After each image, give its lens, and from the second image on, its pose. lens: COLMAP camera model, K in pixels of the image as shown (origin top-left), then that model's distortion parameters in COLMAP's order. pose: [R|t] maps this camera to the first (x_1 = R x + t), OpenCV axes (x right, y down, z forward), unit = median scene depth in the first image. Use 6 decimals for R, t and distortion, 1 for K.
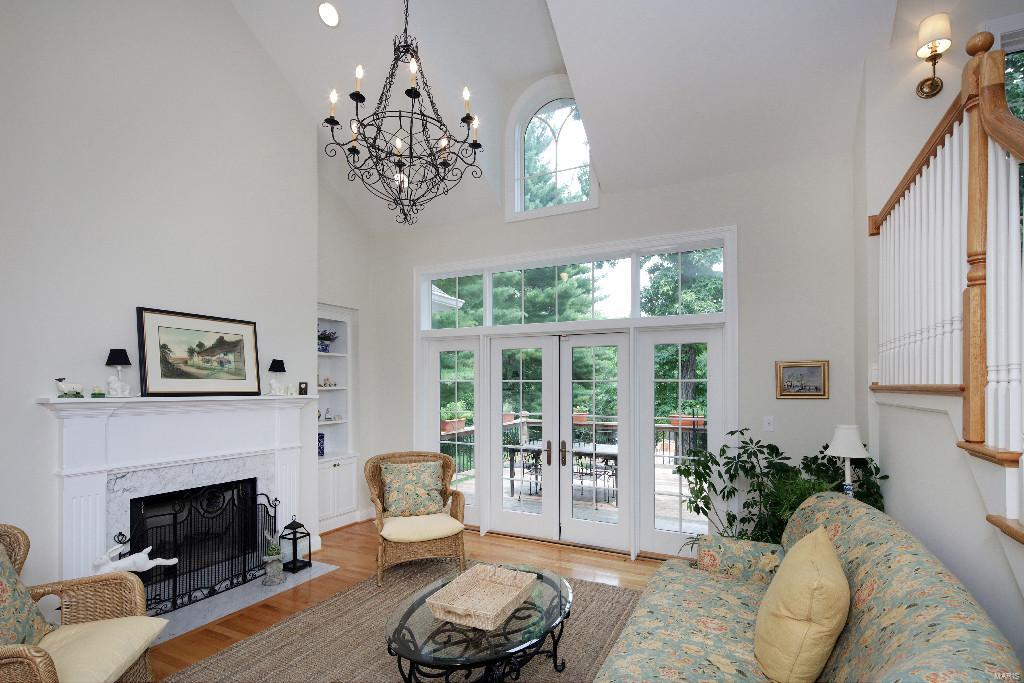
lens RADIAL K [[496.8, 0, 511.6], [0, 496.8, 384.9], [0, 0, 1]] dist [0.002126, -0.001825]
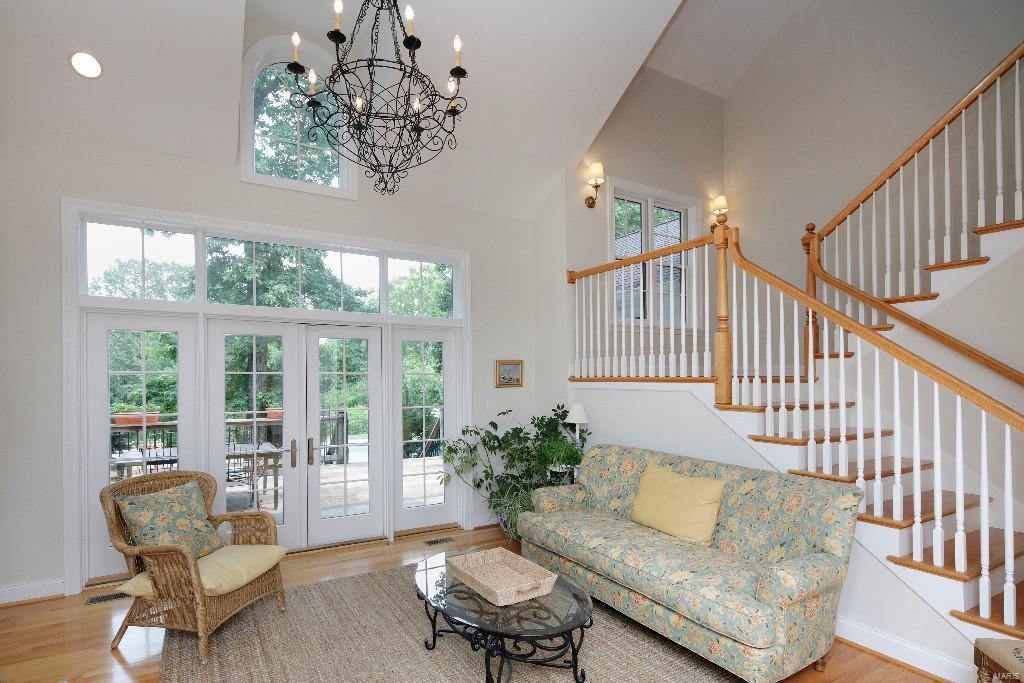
lens RADIAL K [[496.8, 0, 481.9], [0, 496.8, 374.3], [0, 0, 1]] dist [0.002126, -0.001825]
pose [[0.569351, 0.002038, 0.822092, -0.484181], [0.002279, 0.999989, -0.004058, -0.002438], [-0.822092, 0.004184, 0.569340, 0.214858]]
